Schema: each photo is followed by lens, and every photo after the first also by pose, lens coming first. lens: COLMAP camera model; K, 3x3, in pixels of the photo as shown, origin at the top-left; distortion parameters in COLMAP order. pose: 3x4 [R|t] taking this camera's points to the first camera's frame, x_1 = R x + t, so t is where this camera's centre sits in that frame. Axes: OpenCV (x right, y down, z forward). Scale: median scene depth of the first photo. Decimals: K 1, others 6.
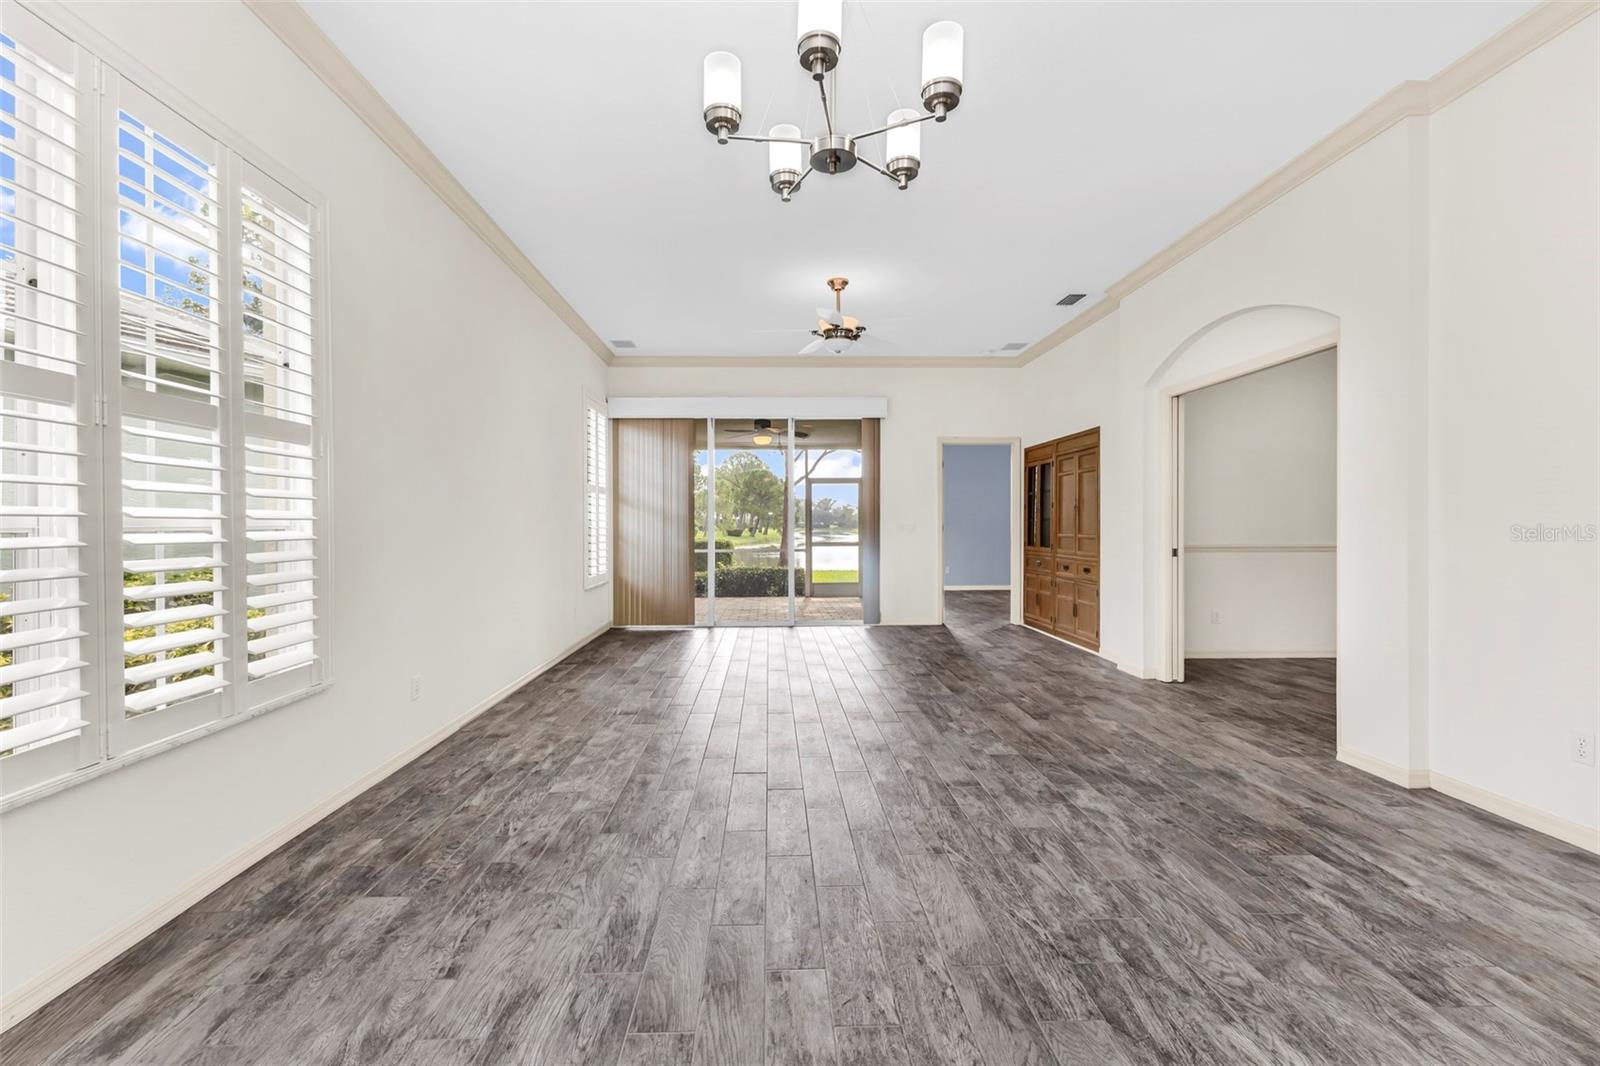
lens RADIAL K [[693.6, 0, 806.2], [0, 693.6, 535.2], [0, 0, 1]] dist [0.018886, -0.004211]
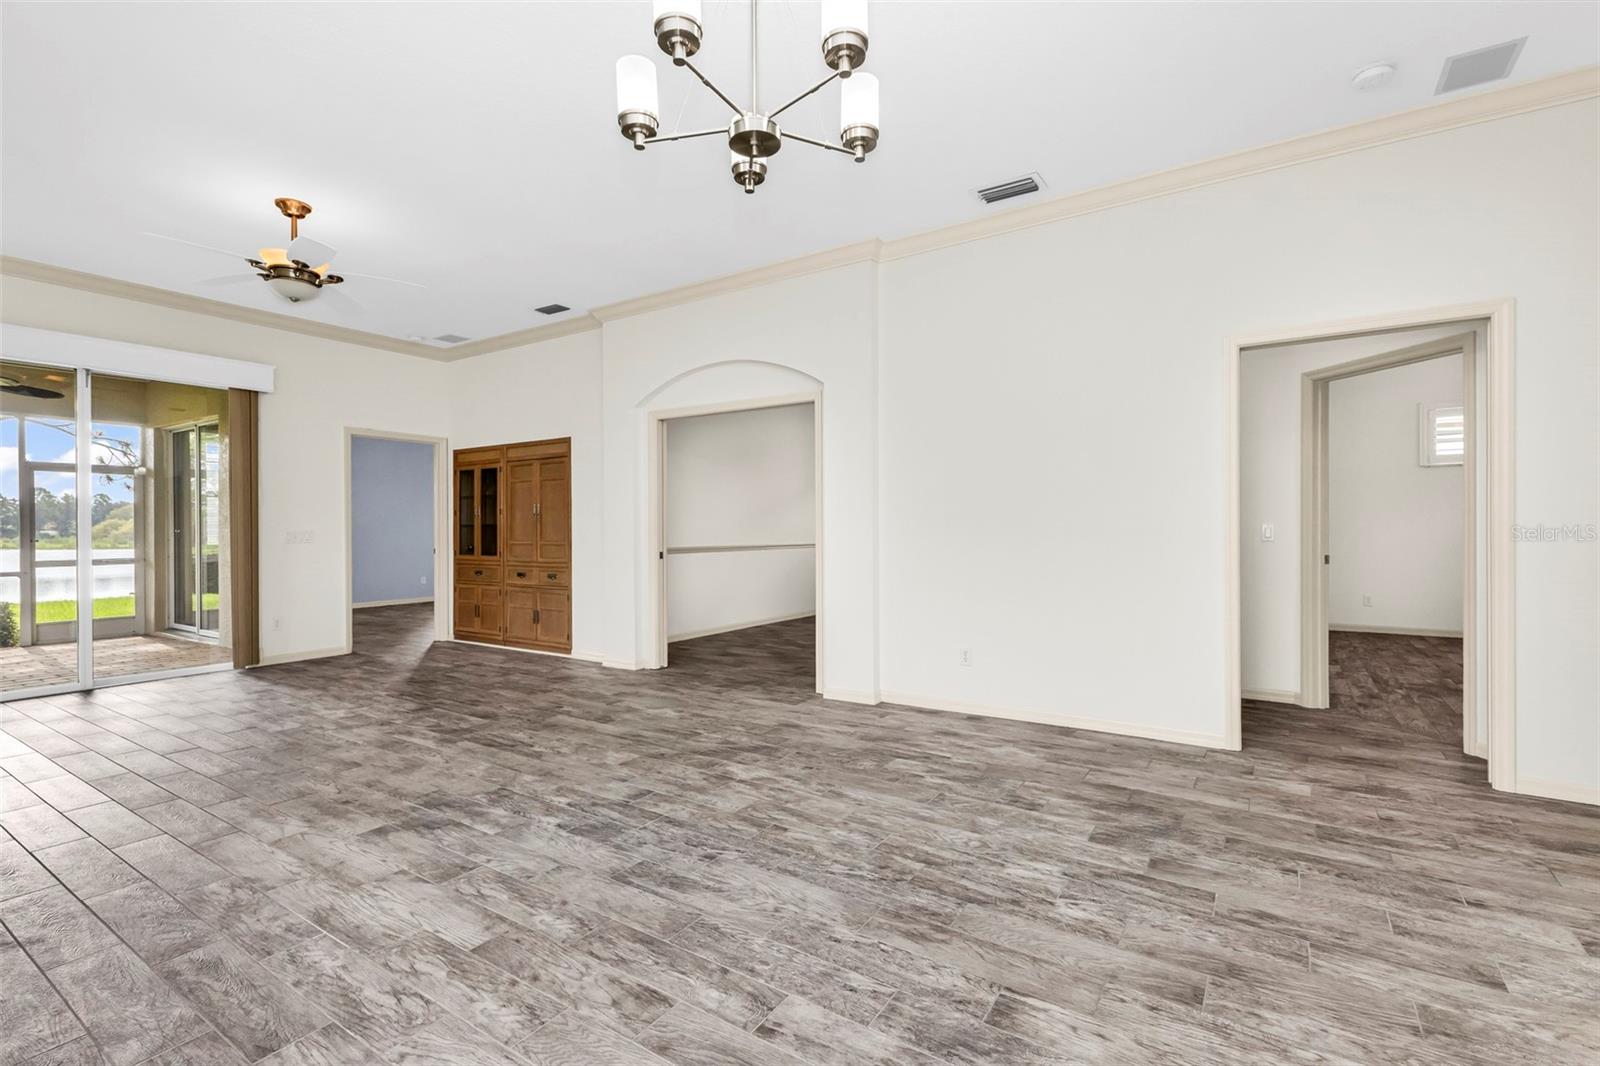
lens RADIAL K [[693.6, 0, 771.6], [0, 693.6, 539.7], [0, 0, 1]] dist [0.018886, -0.004211]
pose [[0.601555, -0.012524, 0.798733, -0.450623], [0.016571, 0.999858, 0.003198, -0.002594], [-0.798659, 0.011312, 0.601677, 0.266347]]
